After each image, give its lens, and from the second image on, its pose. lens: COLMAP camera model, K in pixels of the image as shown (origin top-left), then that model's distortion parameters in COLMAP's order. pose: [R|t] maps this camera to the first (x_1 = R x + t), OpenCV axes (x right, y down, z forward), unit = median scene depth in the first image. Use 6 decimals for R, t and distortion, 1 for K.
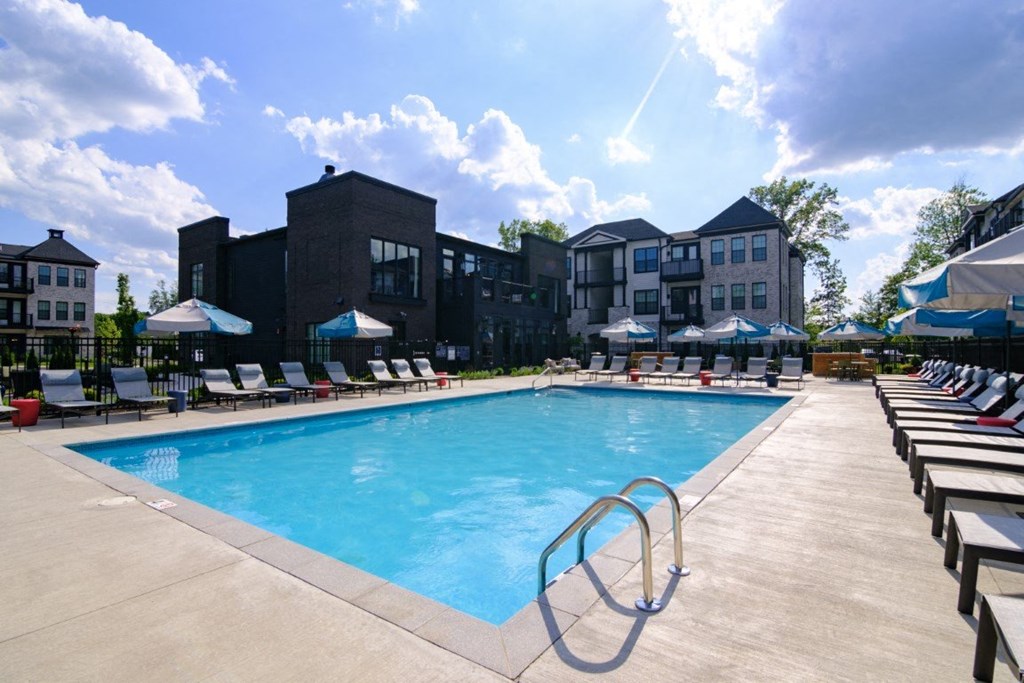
lens RADIAL K [[488.6, 0, 509.7], [0, 488.6, 348.2], [0, 0, 1]] dist [0.002250, -0.023756]
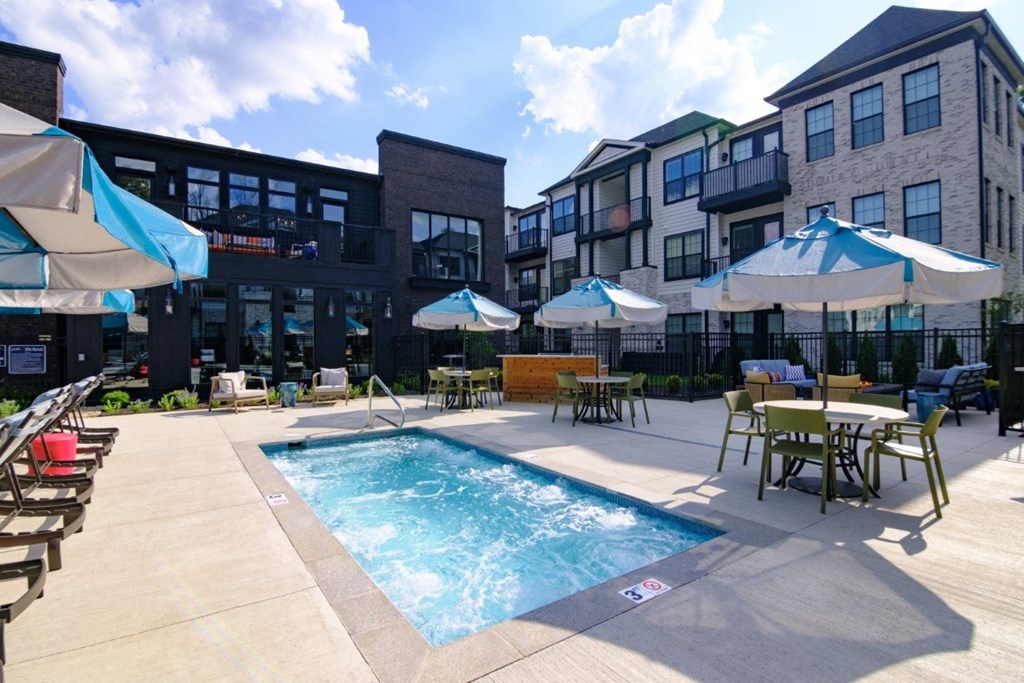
lens RADIAL K [[489.4, 0, 509.9], [0, 489.4, 338.7], [0, 0, 1]] dist [0.000234, -0.012751]
pose [[0.938466, -0.006193, -0.345316, 0.290563], [0.005798, 0.999981, -0.002176, -0.004137], [0.345323, 0.000040, 0.938484, 0.443480]]
